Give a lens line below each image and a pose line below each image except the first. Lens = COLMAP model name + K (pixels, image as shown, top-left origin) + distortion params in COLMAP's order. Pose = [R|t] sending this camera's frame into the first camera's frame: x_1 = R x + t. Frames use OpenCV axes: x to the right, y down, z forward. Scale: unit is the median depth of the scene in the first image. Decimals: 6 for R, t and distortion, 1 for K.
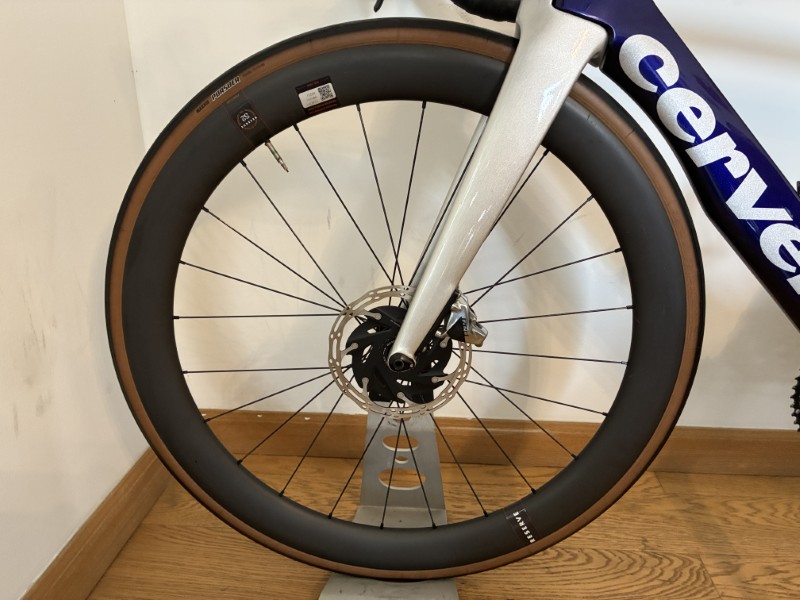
lens RADIAL K [[589.3, 0, 400.0], [0, 589.3, 300.0], [0, 0, 1]] dist [0.061528, -0.087363]
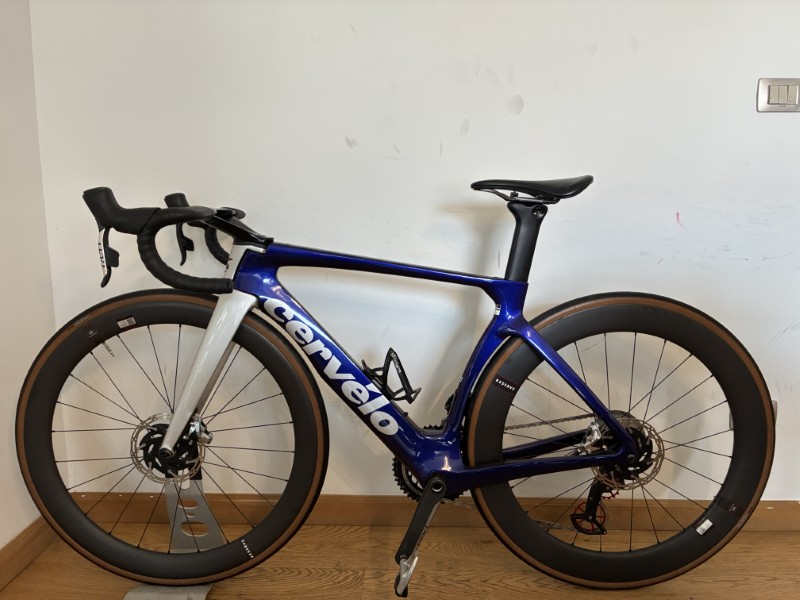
lens RADIAL K [[589.3, 0, 400.0], [0, 589.3, 300.0], [0, 0, 1]] dist [0.061528, -0.087363]
pose [[0.998723, -0.002725, 0.050456, 0.685136], [0.011747, 0.983705, -0.179405, -0.030908], [-0.049145, 0.179769, 0.982481, -1.078138]]
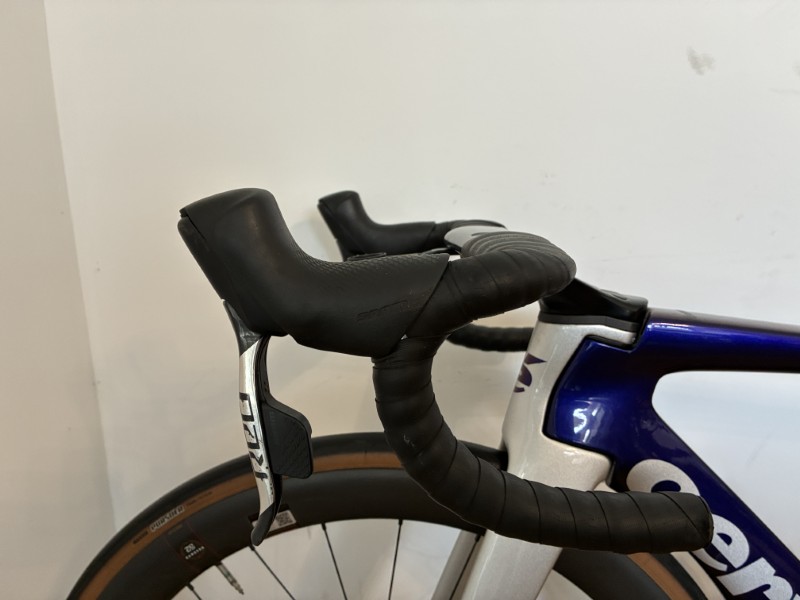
lens RADIAL K [[589.3, 0, 400.0], [0, 589.3, 300.0], [0, 0, 1]] dist [0.061528, -0.087363]
pose [[0.999169, -0.037871, -0.015095, 0.062042], [0.035127, 0.987651, -0.152679, -0.492959], [0.020691, 0.152022, 0.988161, 0.106950]]
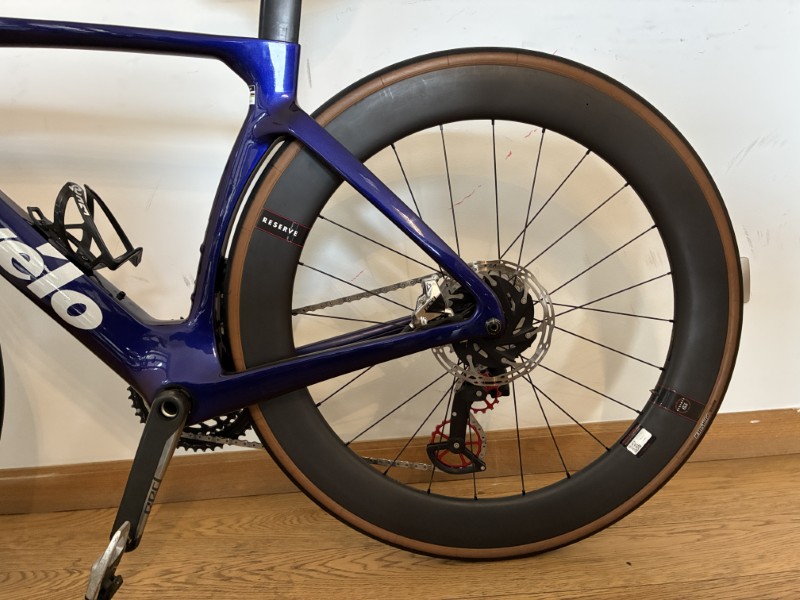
lens RADIAL K [[601.7, 0, 400.0], [0, 601.7, 300.0], [0, 0, 1]] dist [0.058662, -0.094569]
pose [[0.994052, -0.085206, 0.067830, 1.288004], [0.096584, 0.977497, -0.187541, 0.287465], [-0.050324, 0.192977, 0.979912, -0.225889]]
